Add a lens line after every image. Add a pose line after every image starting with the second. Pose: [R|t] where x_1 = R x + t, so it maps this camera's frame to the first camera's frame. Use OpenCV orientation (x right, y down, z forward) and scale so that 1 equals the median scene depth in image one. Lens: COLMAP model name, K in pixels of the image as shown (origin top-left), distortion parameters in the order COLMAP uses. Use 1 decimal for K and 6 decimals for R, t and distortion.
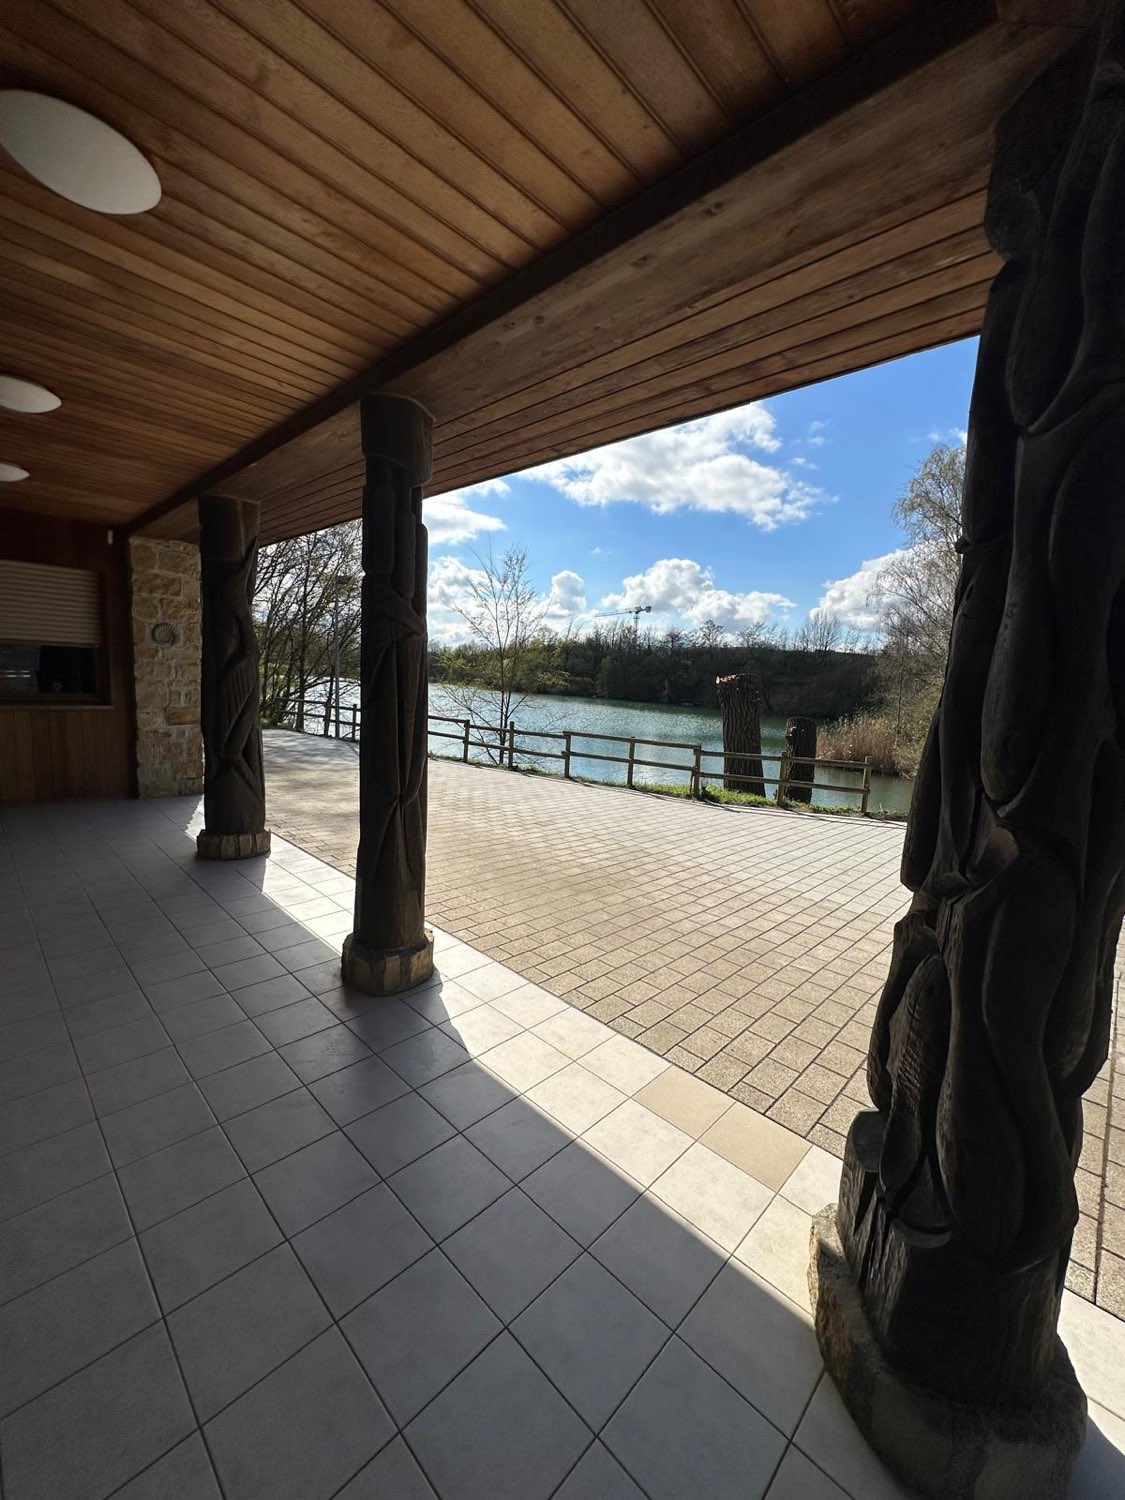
lens RADIAL K [[599.7, 0, 565.2], [0, 599.7, 751.4], [0, 0, 1]] dist [-0.000951, -0.000052]
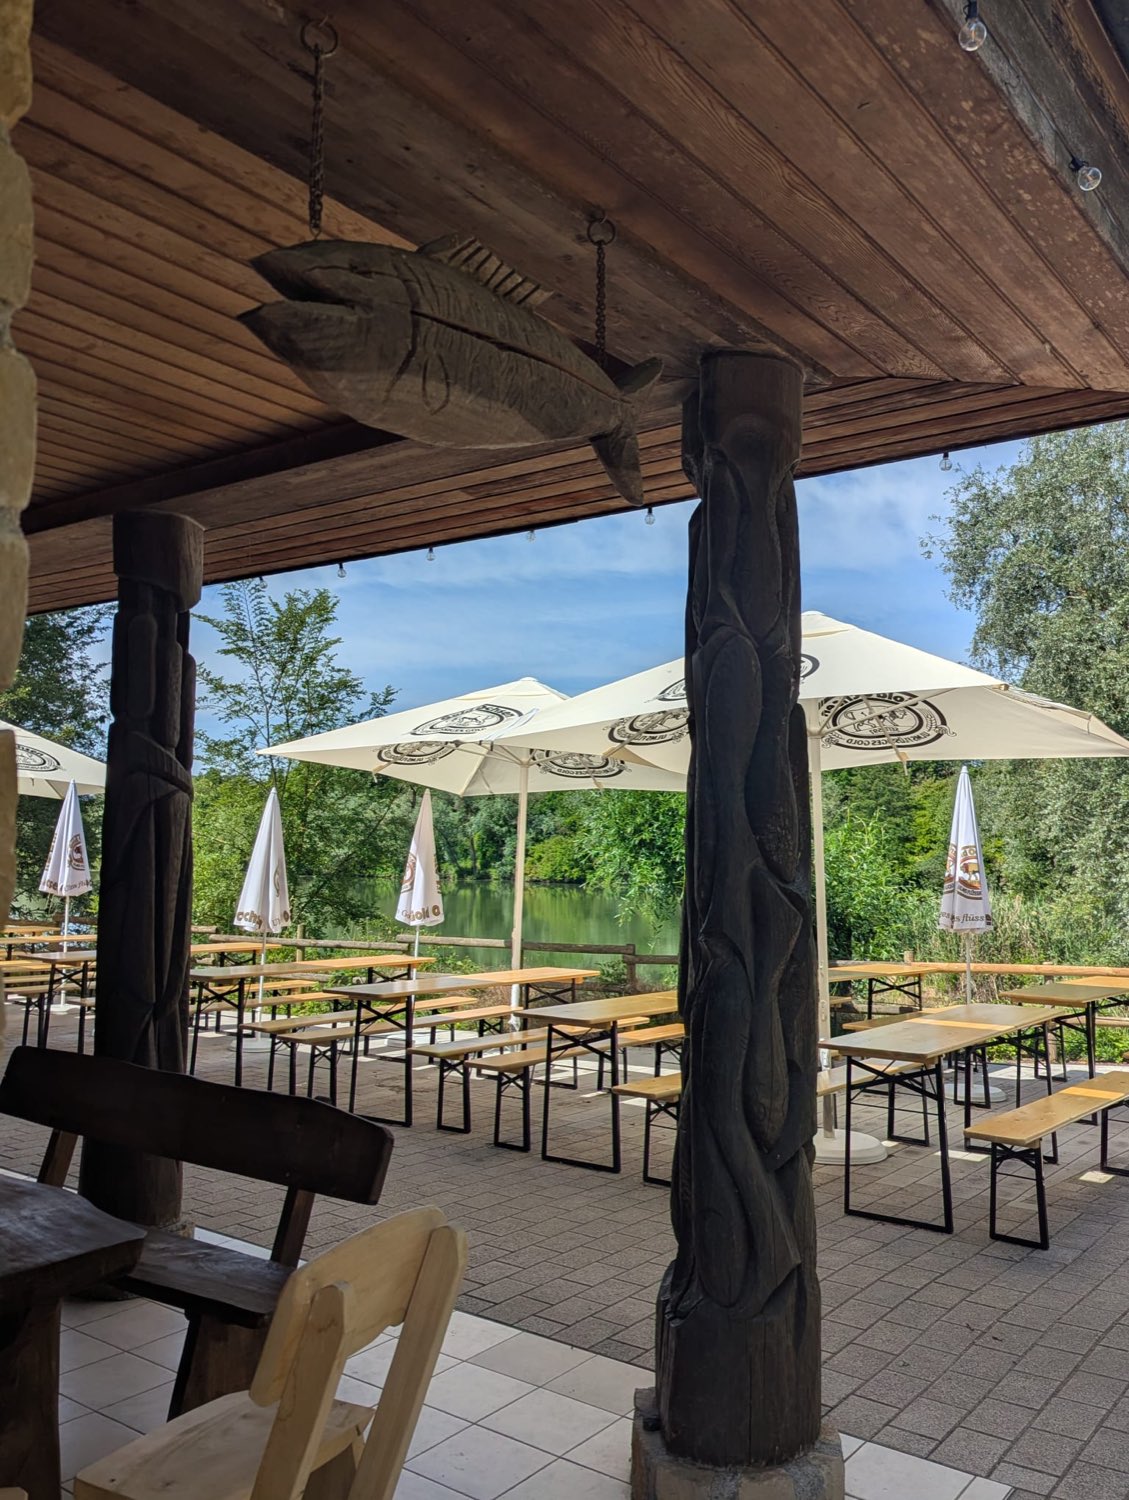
lens RADIAL K [[1276.4, 0, 563.9], [0, 1276.4, 748.6], [0, 0, 1]] dist [0.038961, -0.032672]
pose [[0.992208, -0.030824, 0.120720, 0.048281], [0.052765, 0.981692, -0.183020, 0.085908], [-0.112869, 0.187963, 0.975669, -0.723377]]
